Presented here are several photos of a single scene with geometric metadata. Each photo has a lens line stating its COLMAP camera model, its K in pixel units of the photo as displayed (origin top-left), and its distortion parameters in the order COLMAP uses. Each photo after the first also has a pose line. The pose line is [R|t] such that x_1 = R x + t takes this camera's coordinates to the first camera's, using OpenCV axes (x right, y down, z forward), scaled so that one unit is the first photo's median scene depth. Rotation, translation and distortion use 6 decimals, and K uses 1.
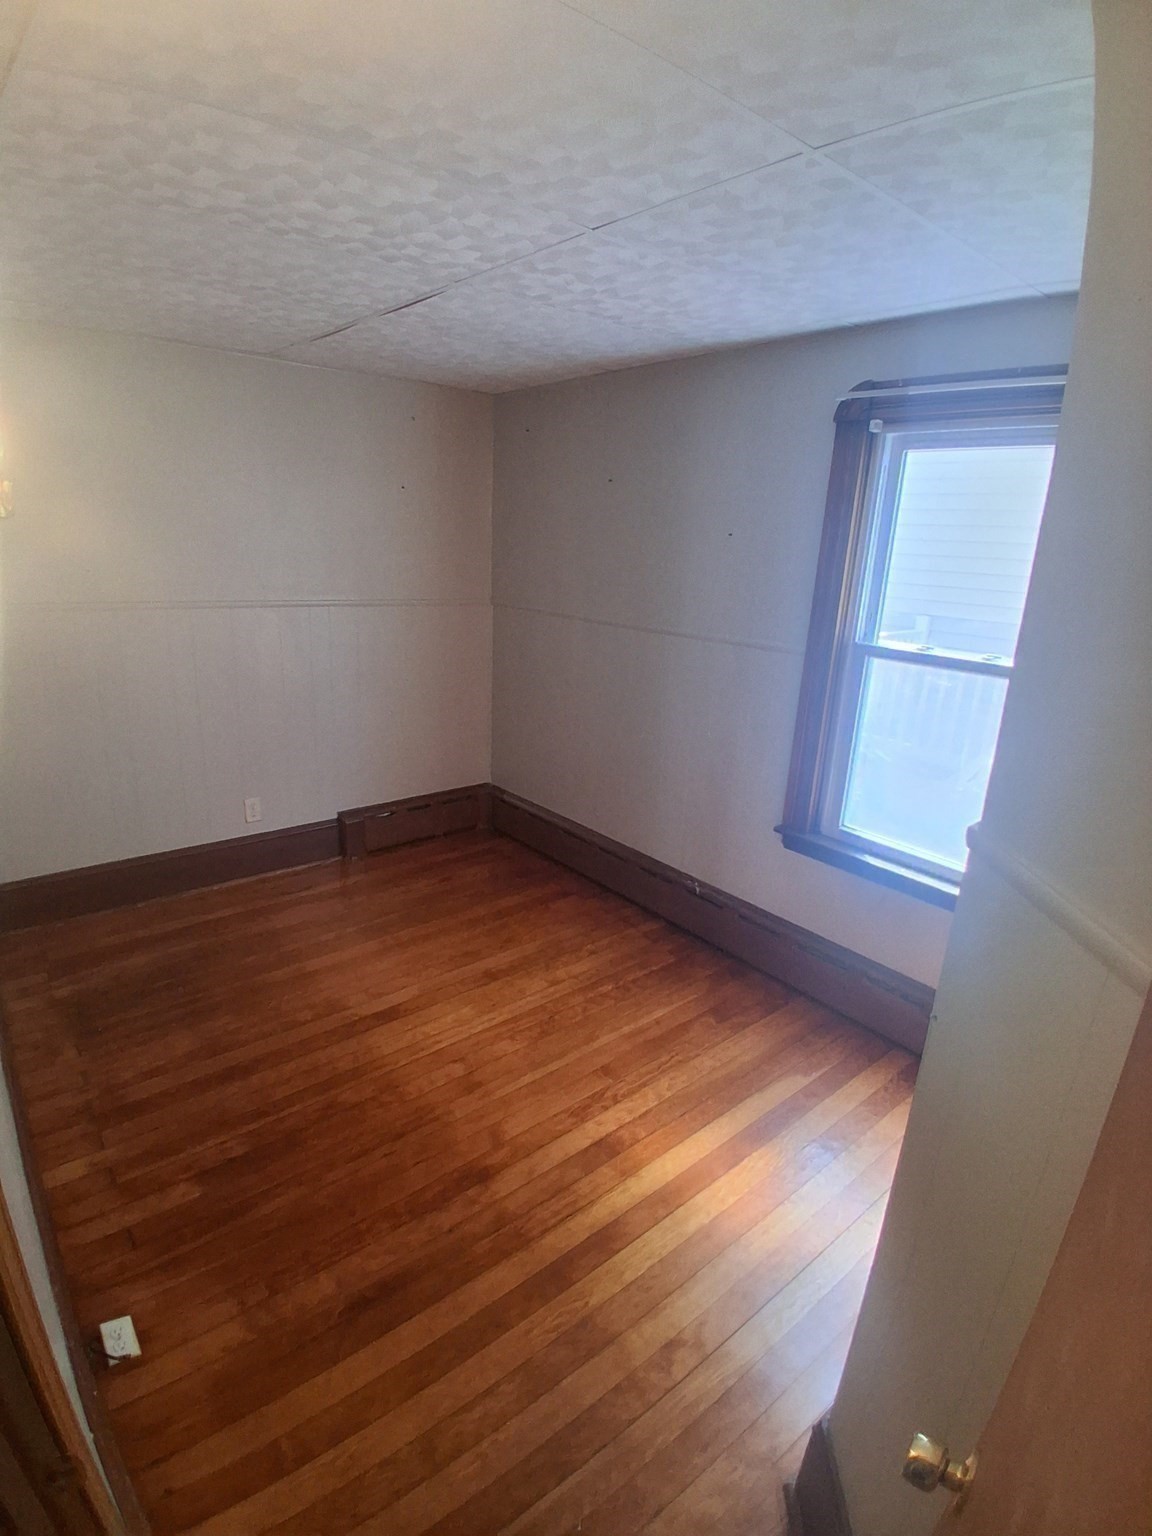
lens RADIAL K [[759.9, 0, 562.3], [0, 759.9, 768.1], [0, 0, 1]] dist [0.009148, -0.049782]
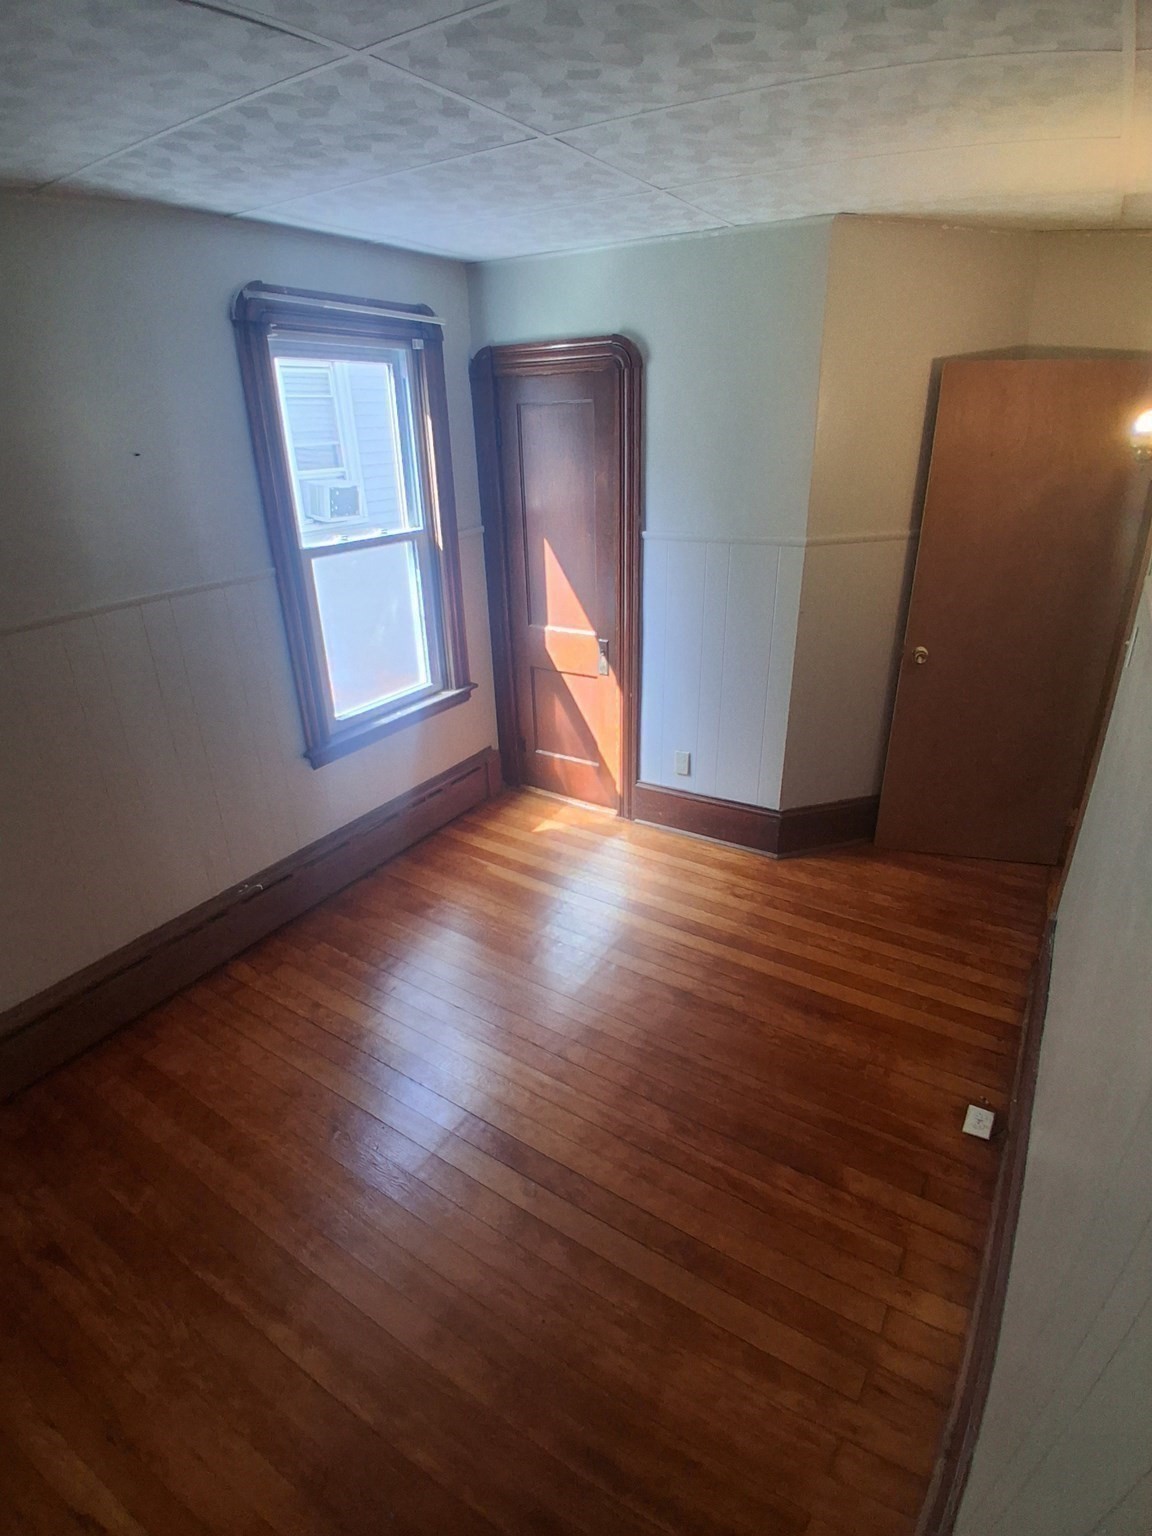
lens RADIAL K [[759.9, 0, 562.3], [0, 759.9, 768.1], [0, 0, 1]] dist [0.009148, -0.049782]
pose [[-0.300932, -0.419525, 0.856411, -0.813909], [0.294546, 0.813241, 0.501878, -0.373135], [-0.907019, 0.403283, -0.121161, 1.020860]]
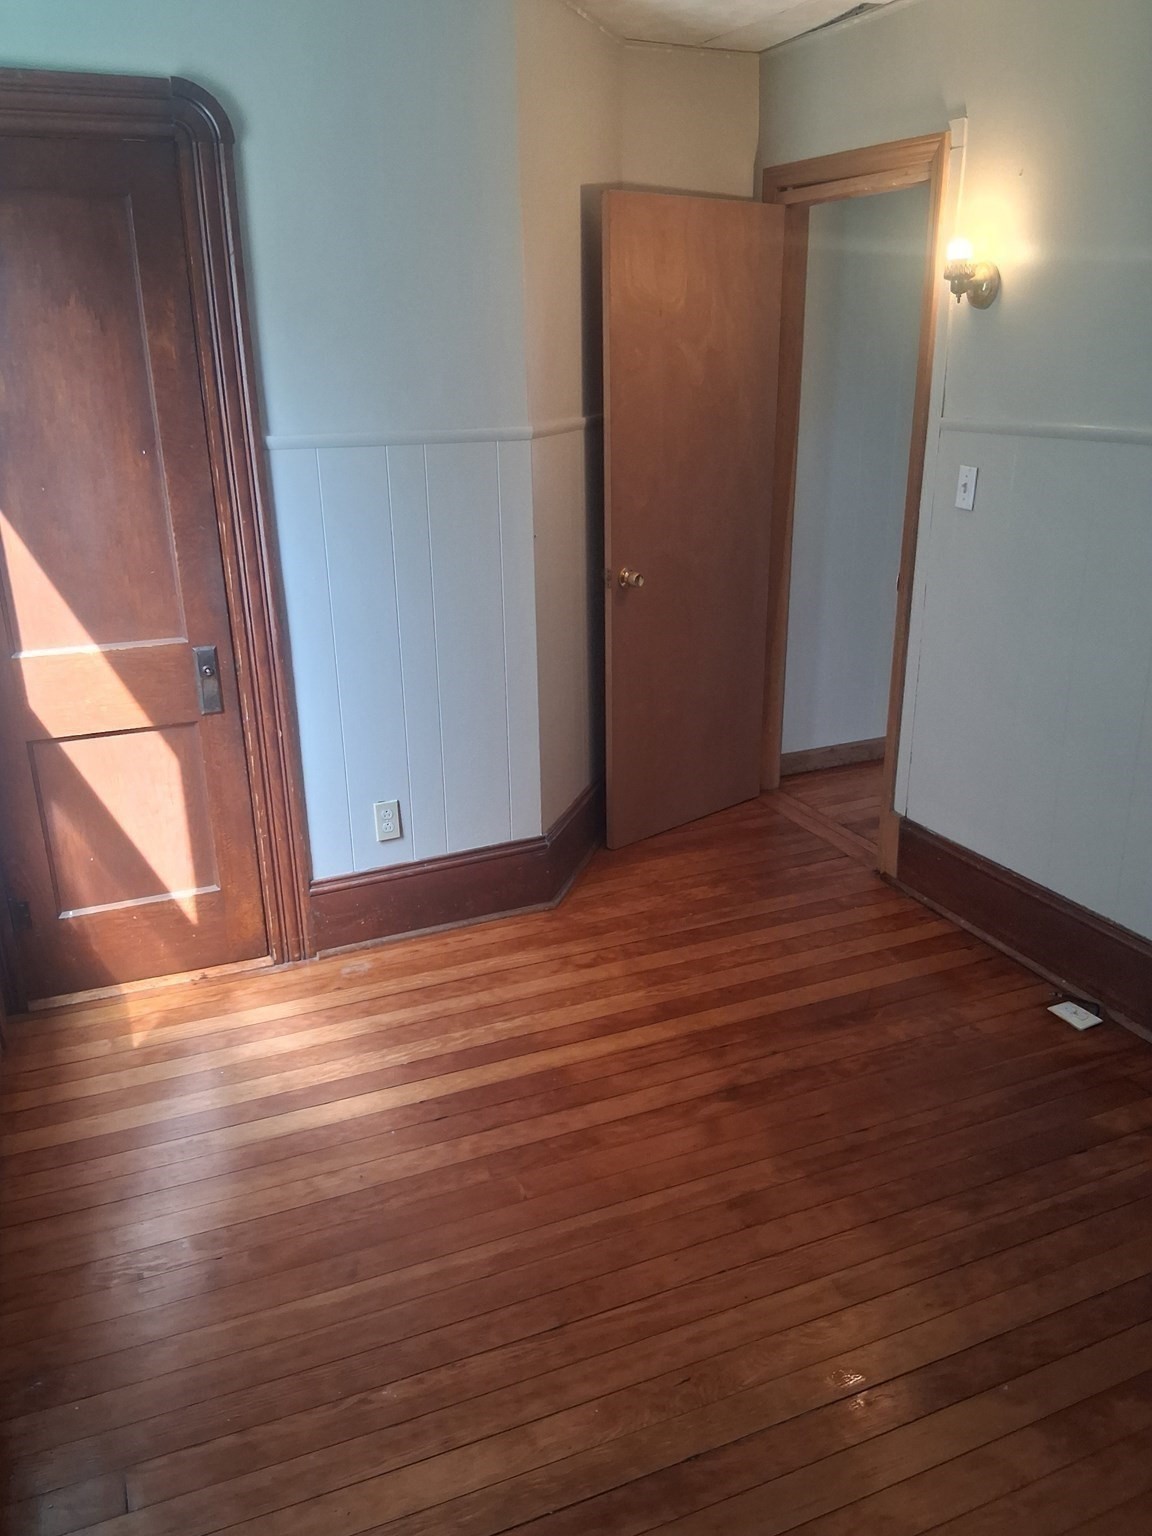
lens RADIAL K [[1167.0, 0, 578.2], [0, 1167.0, 774.8], [0, 0, 1]] dist [0.119332, -0.214489]
pose [[-0.962544, -0.121214, 0.242521, -0.178239], [0.049134, 0.801700, 0.595703, -0.410609], [-0.266637, 0.585306, -0.765716, 1.554147]]
